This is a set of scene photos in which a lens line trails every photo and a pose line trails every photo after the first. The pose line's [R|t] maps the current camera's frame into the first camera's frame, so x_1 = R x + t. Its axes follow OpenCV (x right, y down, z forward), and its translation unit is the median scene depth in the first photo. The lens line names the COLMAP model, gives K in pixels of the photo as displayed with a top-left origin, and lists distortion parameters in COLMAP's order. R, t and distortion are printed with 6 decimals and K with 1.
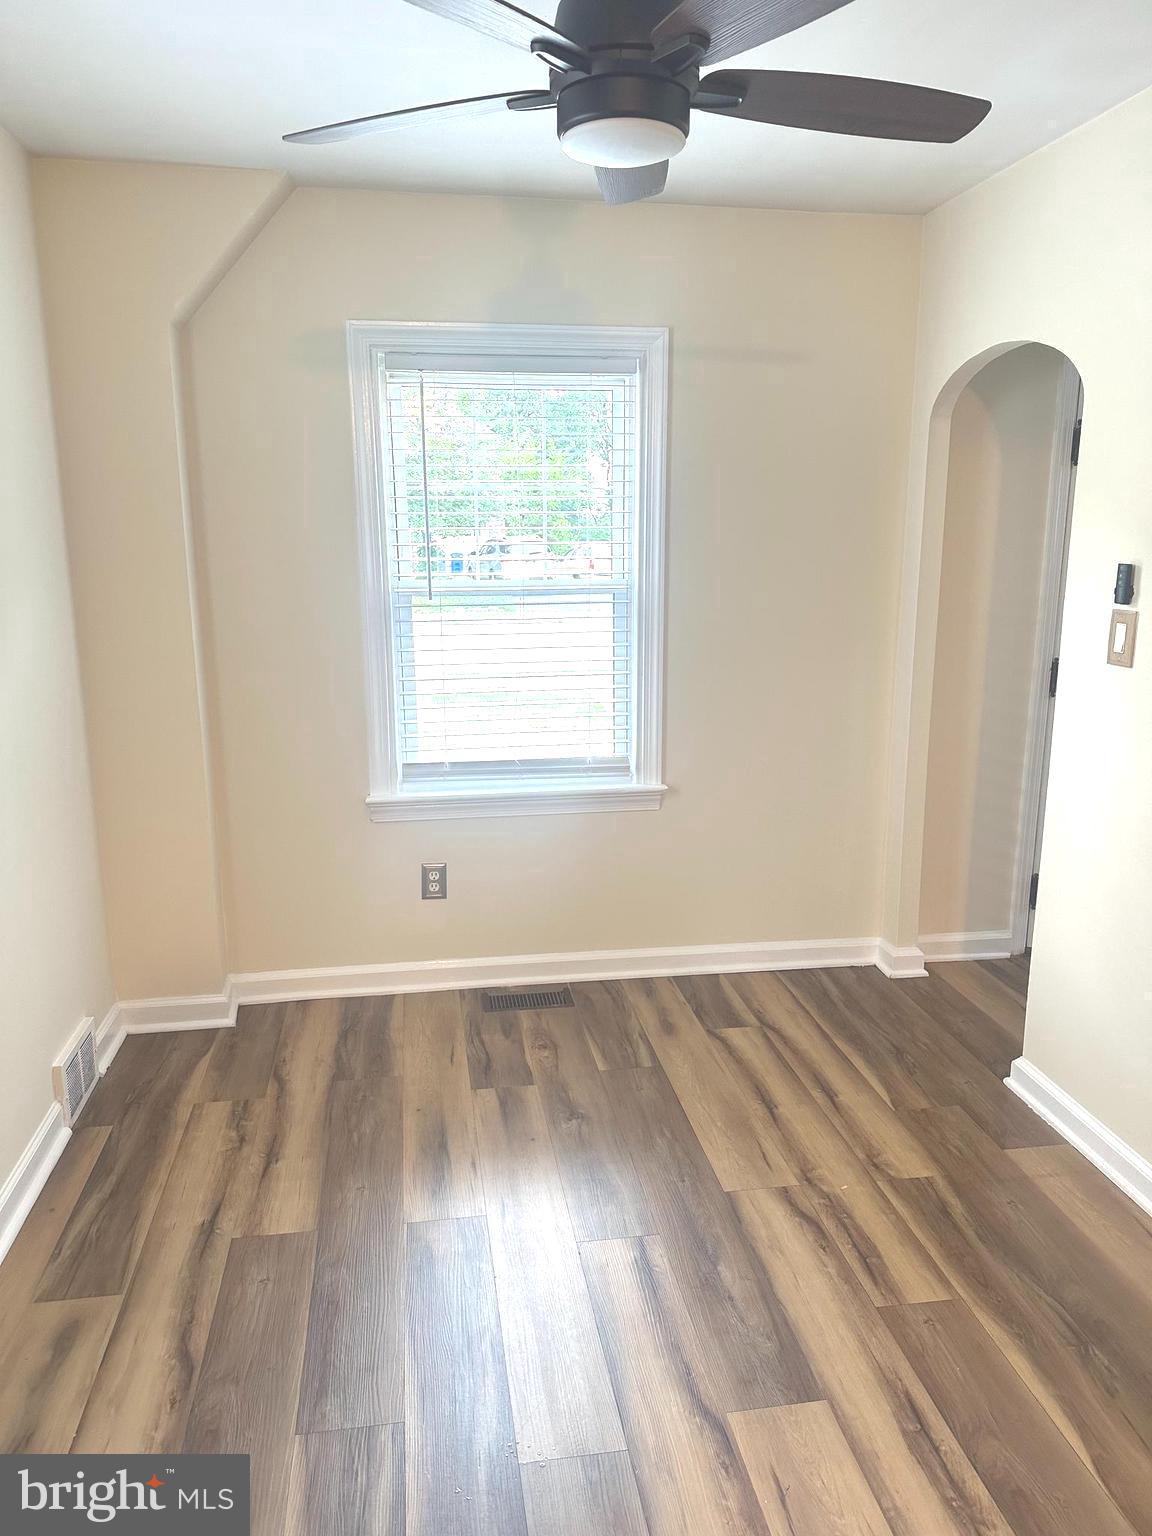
lens RADIAL K [[1081.6, 0, 581.0], [0, 1081.6, 767.4], [0, 0, 1]] dist [0.034729, -0.017907]
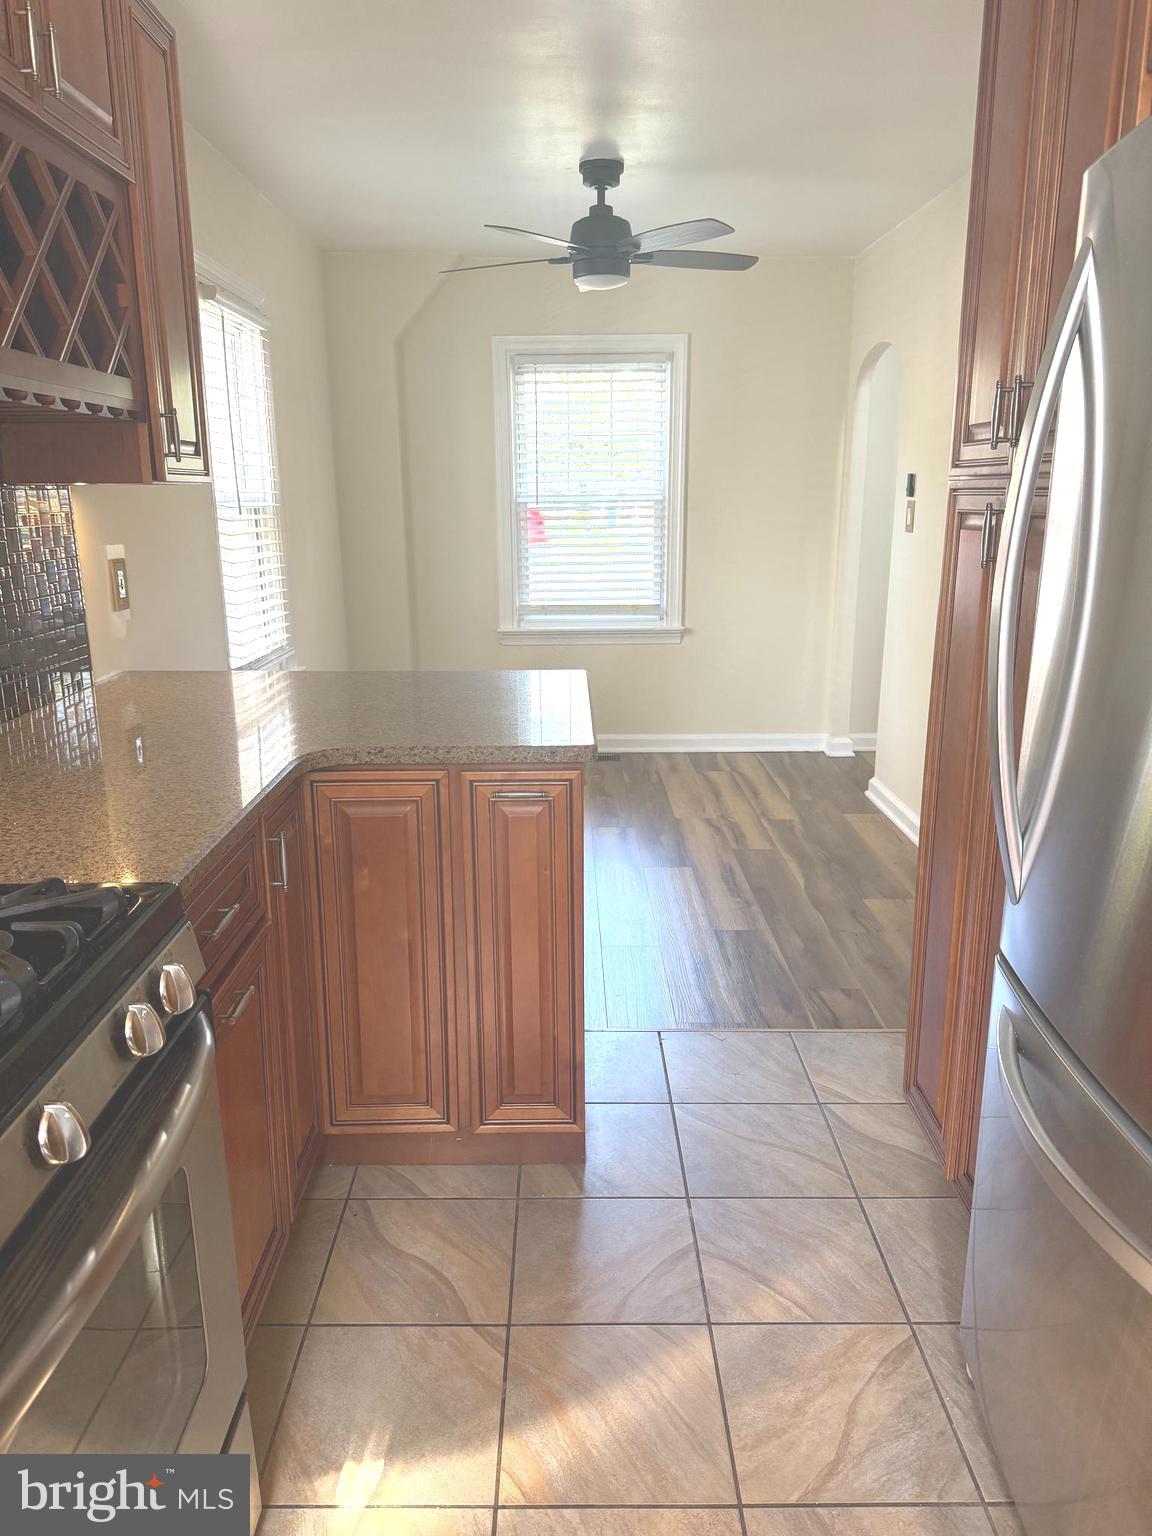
lens RADIAL K [[1083.5, 0, 573.4], [0, 1083.5, 769.4], [0, 0, 1]] dist [0.058367, -0.011026]
pose [[0.987882, 0.033419, -0.151567, 0.218991], [-0.027487, 0.998778, 0.041069, 0.215640], [0.152754, -0.036405, 0.987593, -0.788027]]
